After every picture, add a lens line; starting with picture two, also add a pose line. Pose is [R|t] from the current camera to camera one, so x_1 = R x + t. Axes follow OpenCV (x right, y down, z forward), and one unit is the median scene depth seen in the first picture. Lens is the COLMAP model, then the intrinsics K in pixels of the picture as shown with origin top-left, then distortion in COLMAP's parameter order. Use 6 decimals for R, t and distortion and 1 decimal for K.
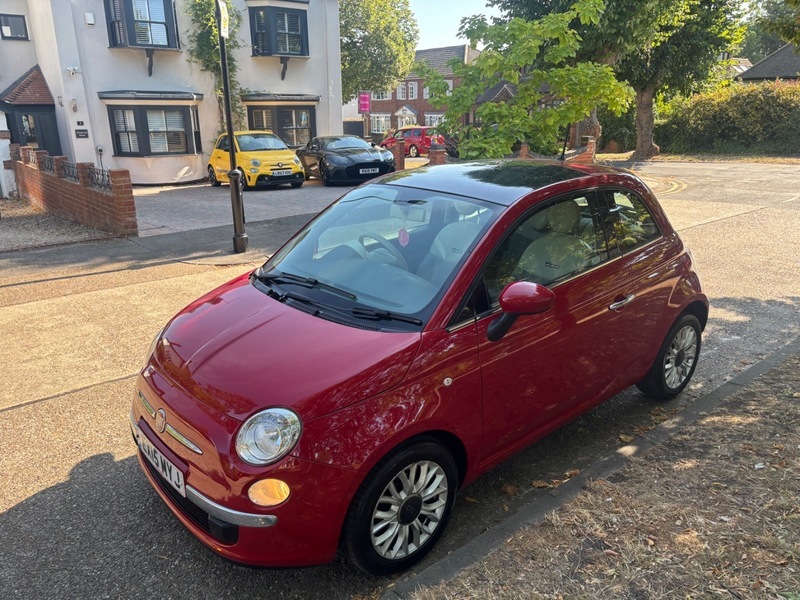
lens RADIAL K [[611.3, 0, 403.0], [0, 611.3, 296.4], [0, 0, 1]] dist [0.037612, -0.040981]
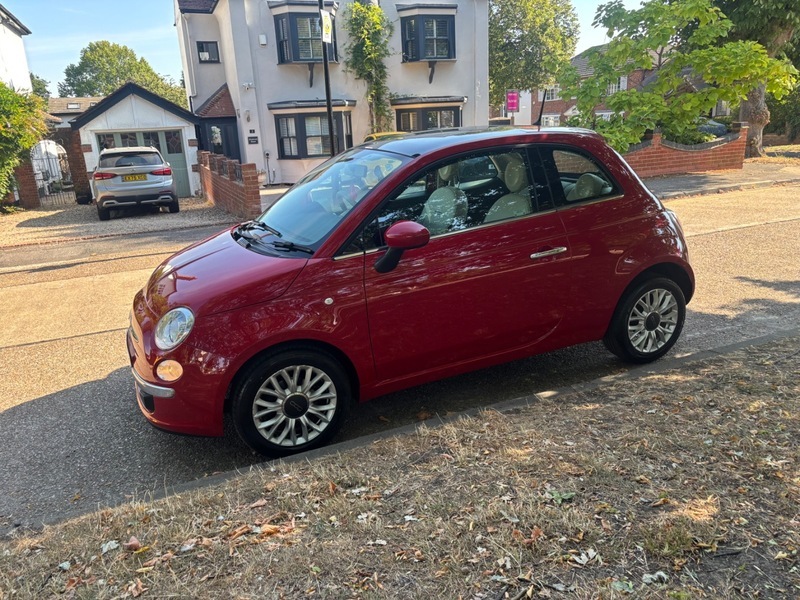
lens RADIAL K [[611.3, 0, 395.6], [0, 611.3, 295.0], [0, 0, 1]] dist [0.037612, -0.040981]
pose [[0.955136, 0.040692, -0.293359, 0.093728], [-0.044138, 0.999012, -0.005136, 0.022034], [0.292860, 0.017854, 0.955989, -0.016577]]
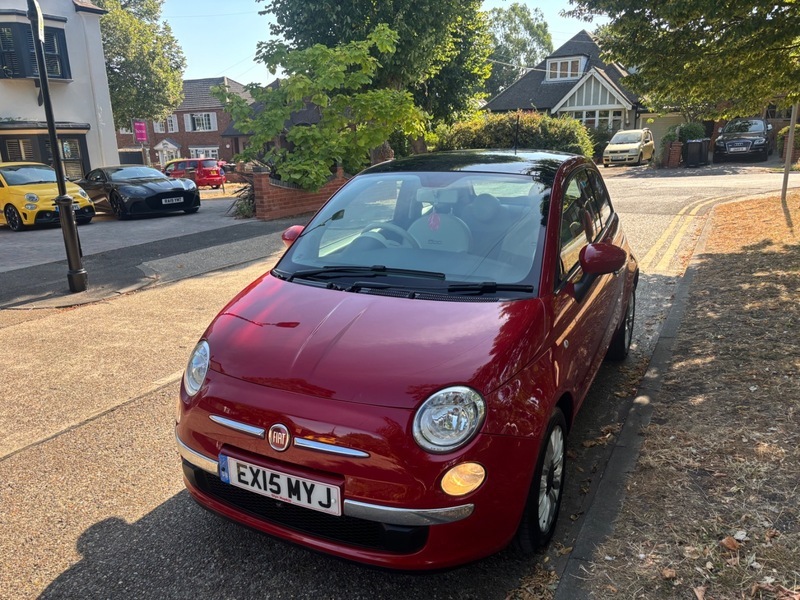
lens RADIAL K [[611.3, 0, 403.3], [0, 611.3, 301.4], [0, 0, 1]] dist [0.037612, -0.040981]
pose [[0.925217, -0.109575, 0.363274, -0.091574], [0.126228, 0.991750, -0.022346, 0.010216], [-0.357828, 0.066531, 0.931414, 0.025681]]
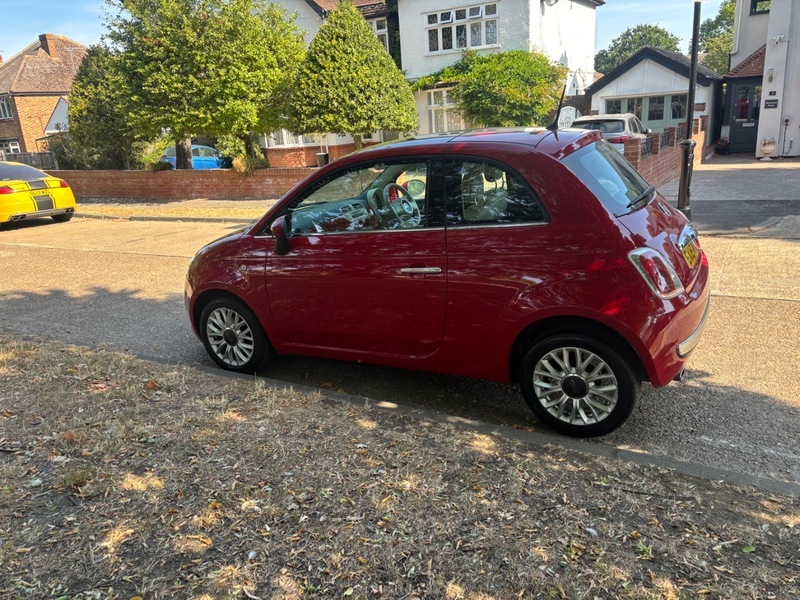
lens RADIAL K [[611.3, 0, 395.7], [0, 611.3, 295.3], [0, 0, 1]] dist [0.037612, -0.040981]
pose [[0.336760, 0.249673, -0.907885, 0.285218], [-0.212019, 0.959550, 0.185237, -0.028812], [0.917410, 0.130108, 0.376074, 0.132651]]
